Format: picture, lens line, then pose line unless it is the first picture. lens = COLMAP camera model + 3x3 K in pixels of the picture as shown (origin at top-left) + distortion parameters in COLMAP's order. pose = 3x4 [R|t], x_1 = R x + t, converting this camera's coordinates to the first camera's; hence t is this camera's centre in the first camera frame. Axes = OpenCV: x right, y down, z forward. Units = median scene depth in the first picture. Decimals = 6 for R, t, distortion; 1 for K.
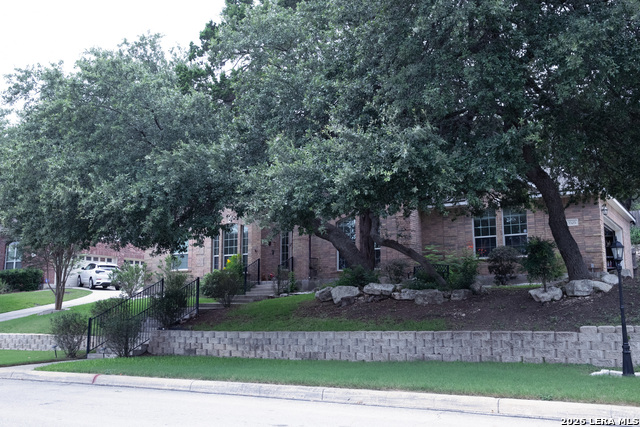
lens RADIAL K [[608.8, 0, 320.0], [0, 608.8, 213.5], [0, 0, 1]] dist [-0.013413, -0.003821]
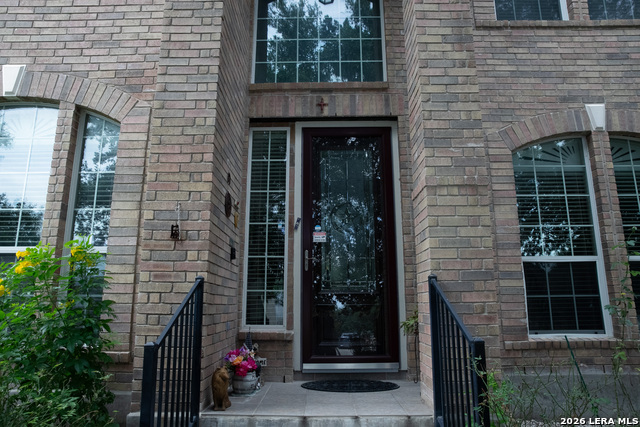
lens RADIAL K [[432.5, 0, 320.0], [0, 432.5, 213.5], [0, 0, 1]] dist [-0.027145, 0.003011]
pose [[0.843352, 0.108133, 0.526369, -0.133292], [-0.077598, 0.993784, -0.079827, 0.060424], [-0.531729, 0.026477, 0.846501, 0.847874]]
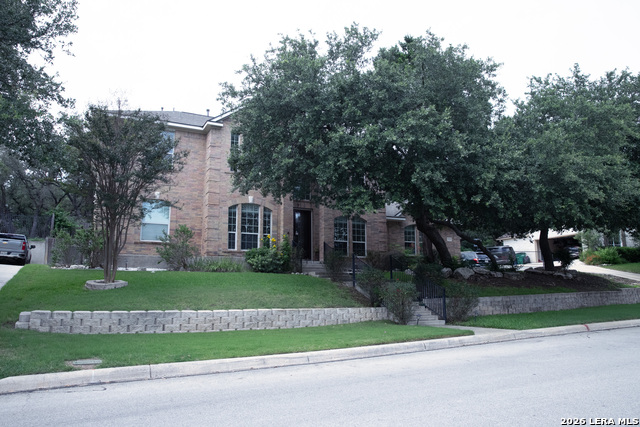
lens RADIAL K [[469.3, 0, 320.0], [0, 469.3, 213.5], [0, 0, 1]] dist [-0.093269, 0.099092]
pose [[0.496375, 0.150181, 0.855019, -0.784596], [-0.125181, 0.987011, -0.100693, 0.101997], [-0.859035, -0.057050, 0.508727, 0.507584]]
